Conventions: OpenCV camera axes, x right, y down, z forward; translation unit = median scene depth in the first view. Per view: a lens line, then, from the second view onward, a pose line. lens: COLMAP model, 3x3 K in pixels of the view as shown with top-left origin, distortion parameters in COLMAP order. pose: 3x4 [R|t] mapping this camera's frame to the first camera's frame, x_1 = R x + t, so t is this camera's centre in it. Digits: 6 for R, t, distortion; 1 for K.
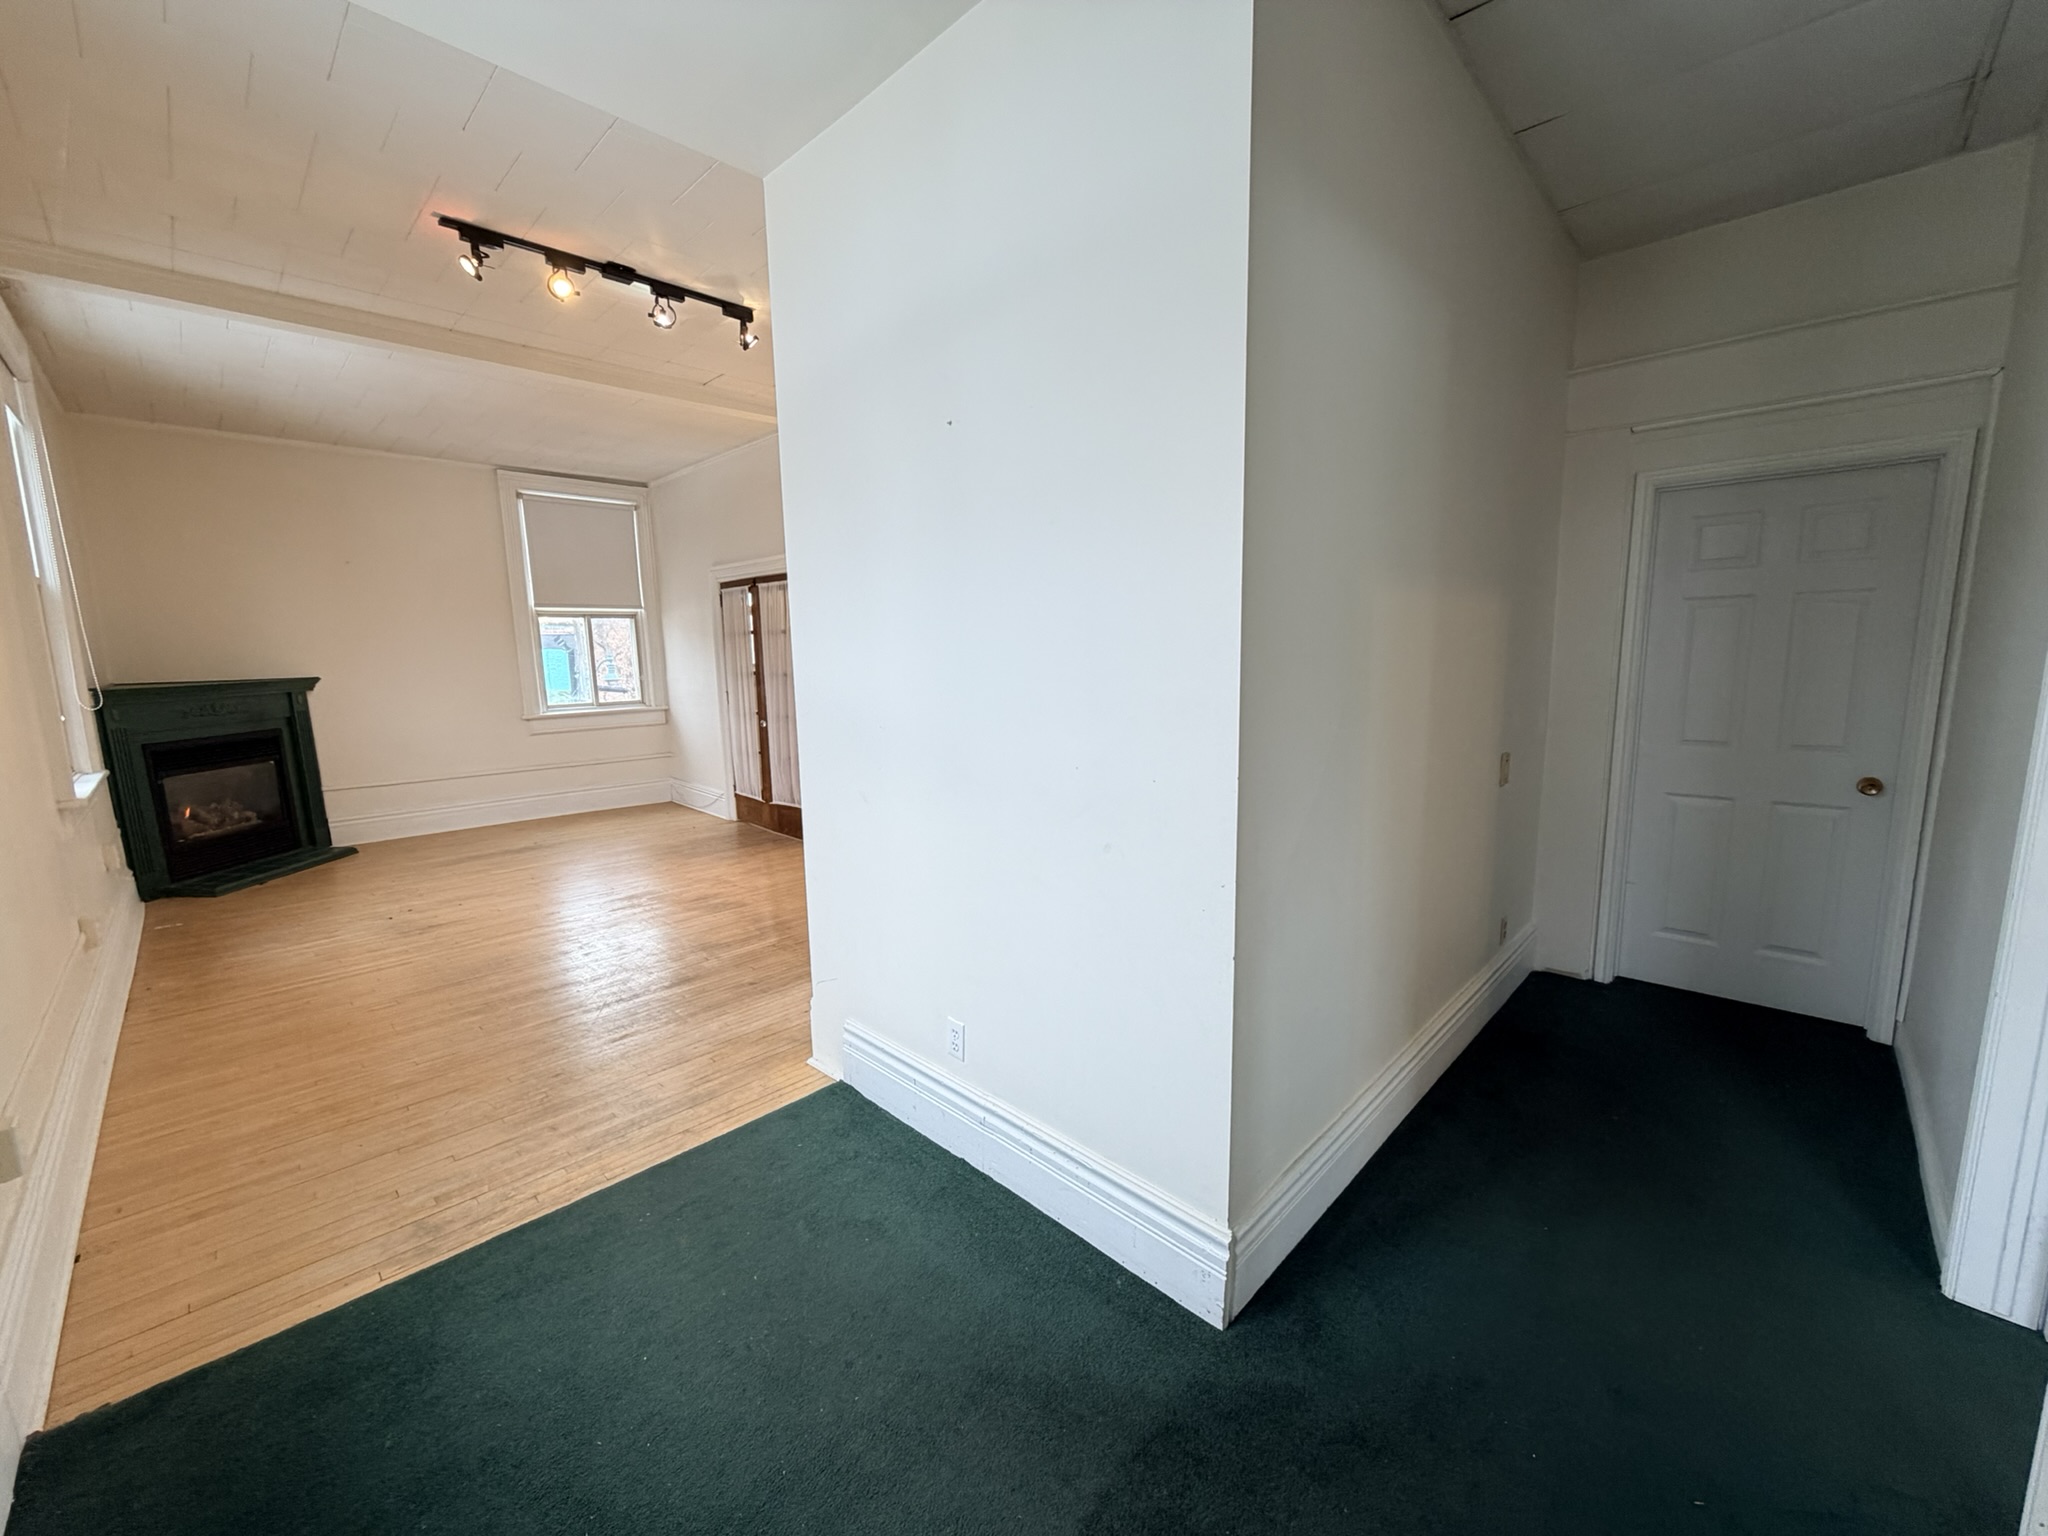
lens RADIAL K [[813.2, 0, 1026.1], [0, 813.2, 771.6], [0, 0, 1]] dist [-0.000229, -0.000008]
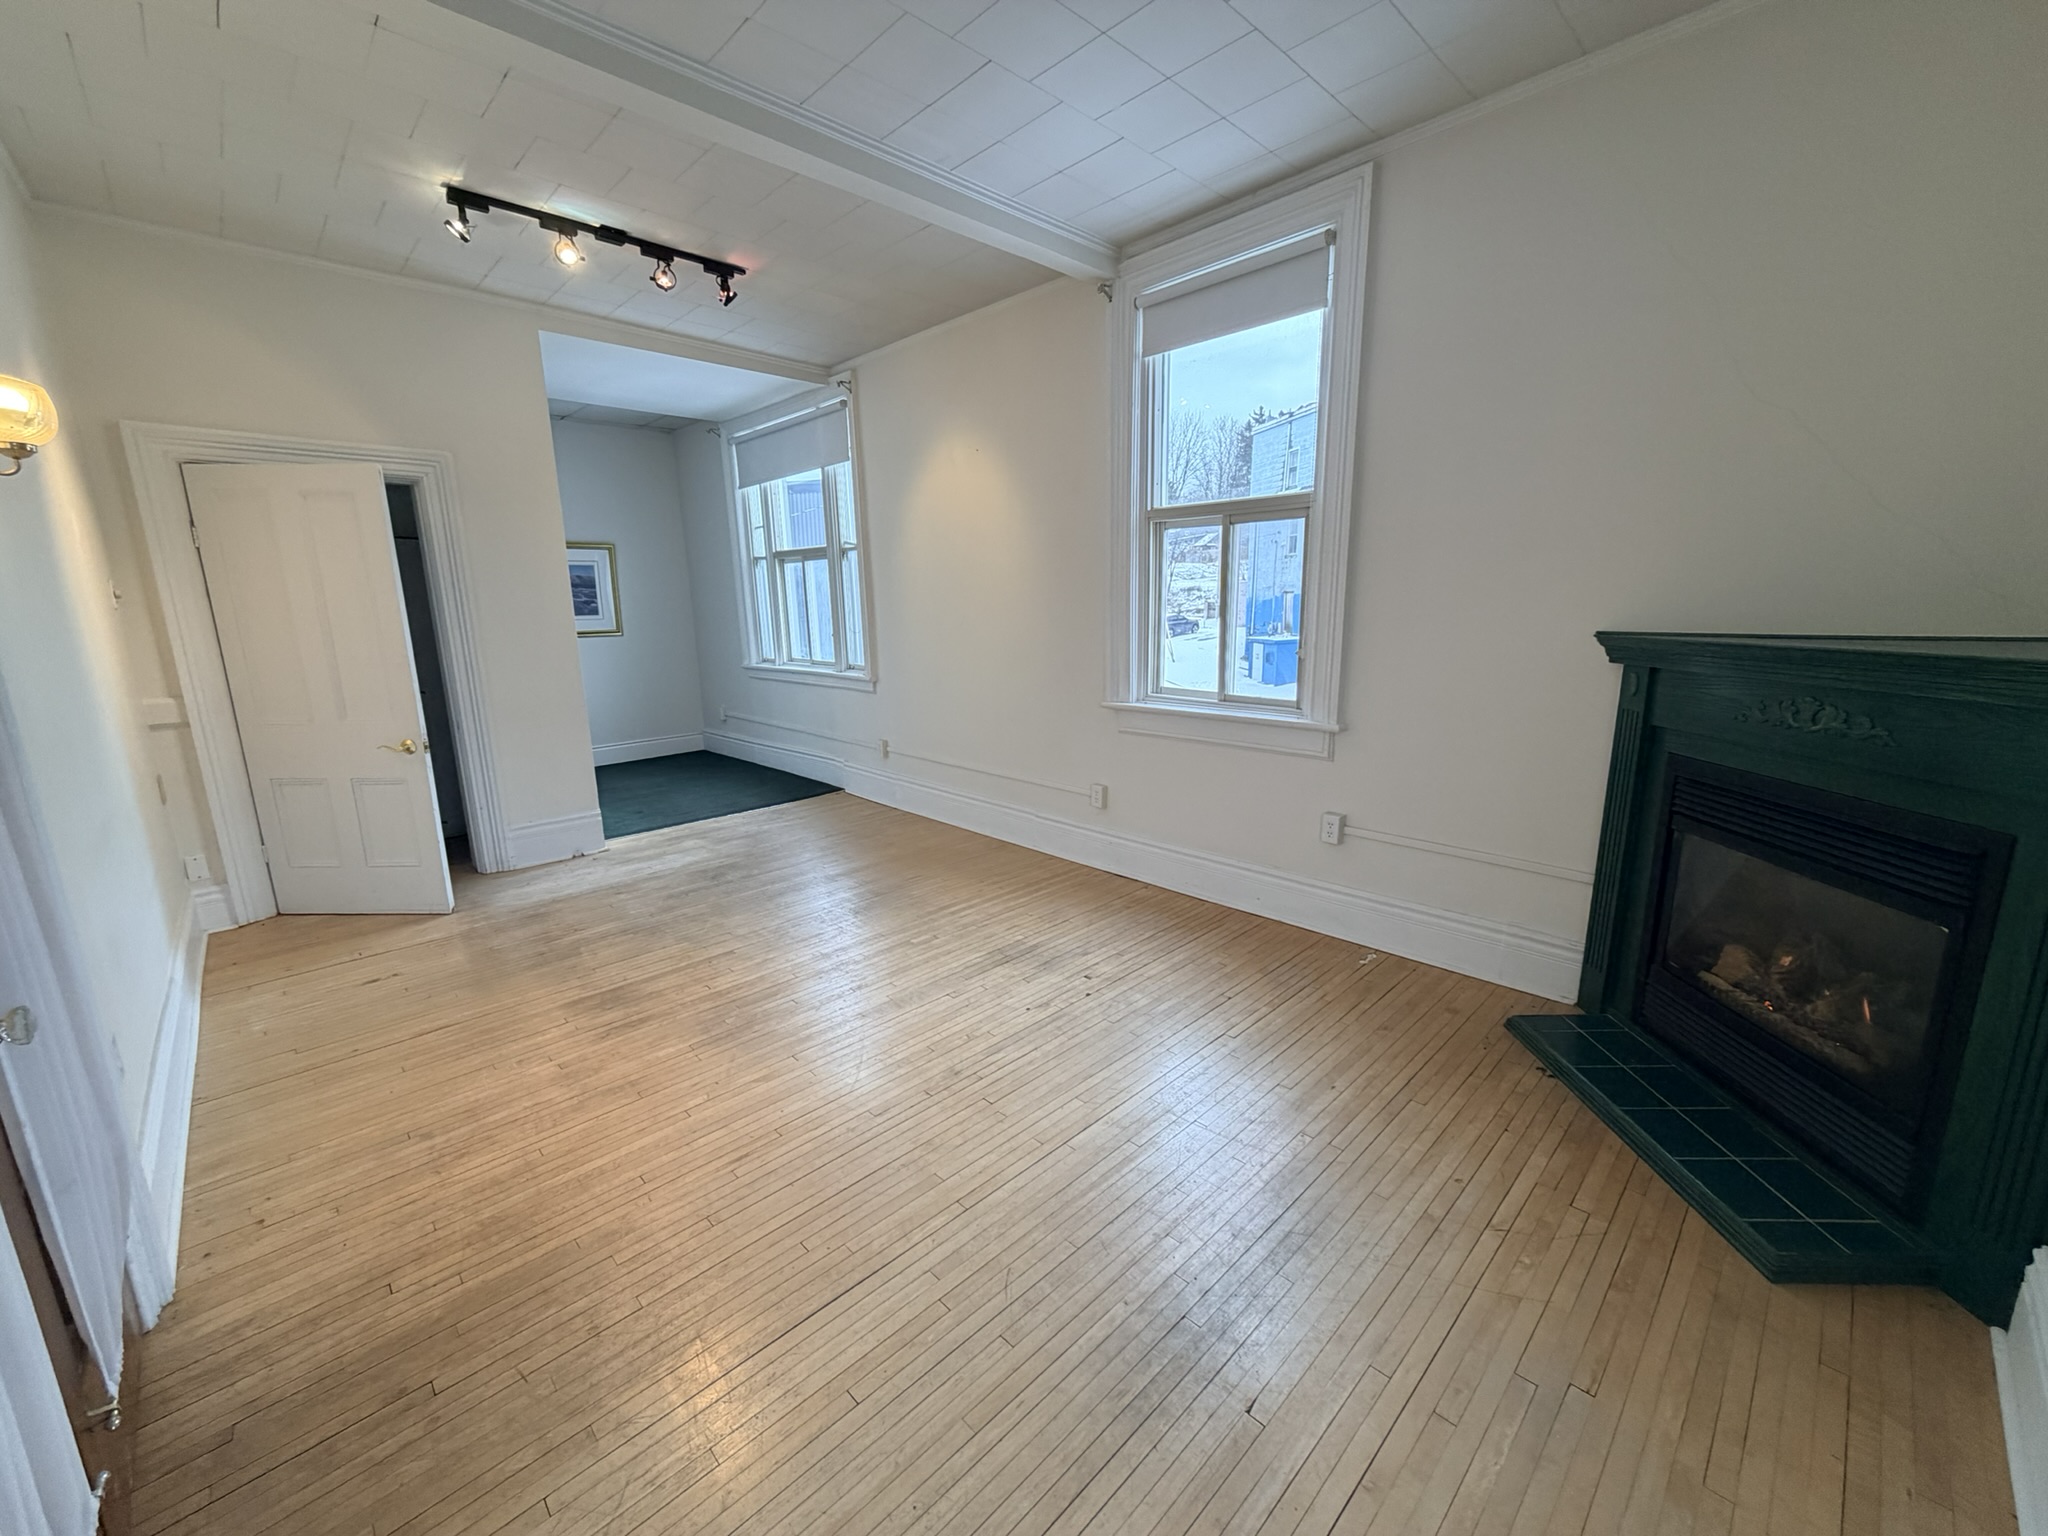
lens RADIAL K [[813.2, 0, 1026.0], [0, 813.2, 770.7], [0, 0, 1]] dist [-0.000229, -0.000008]
pose [[-0.999157, 0.023106, 0.033939, -0.813098], [0.033591, 0.935356, 0.352108, -0.244792], [-0.023609, 0.352951, -0.935344, 1.703822]]
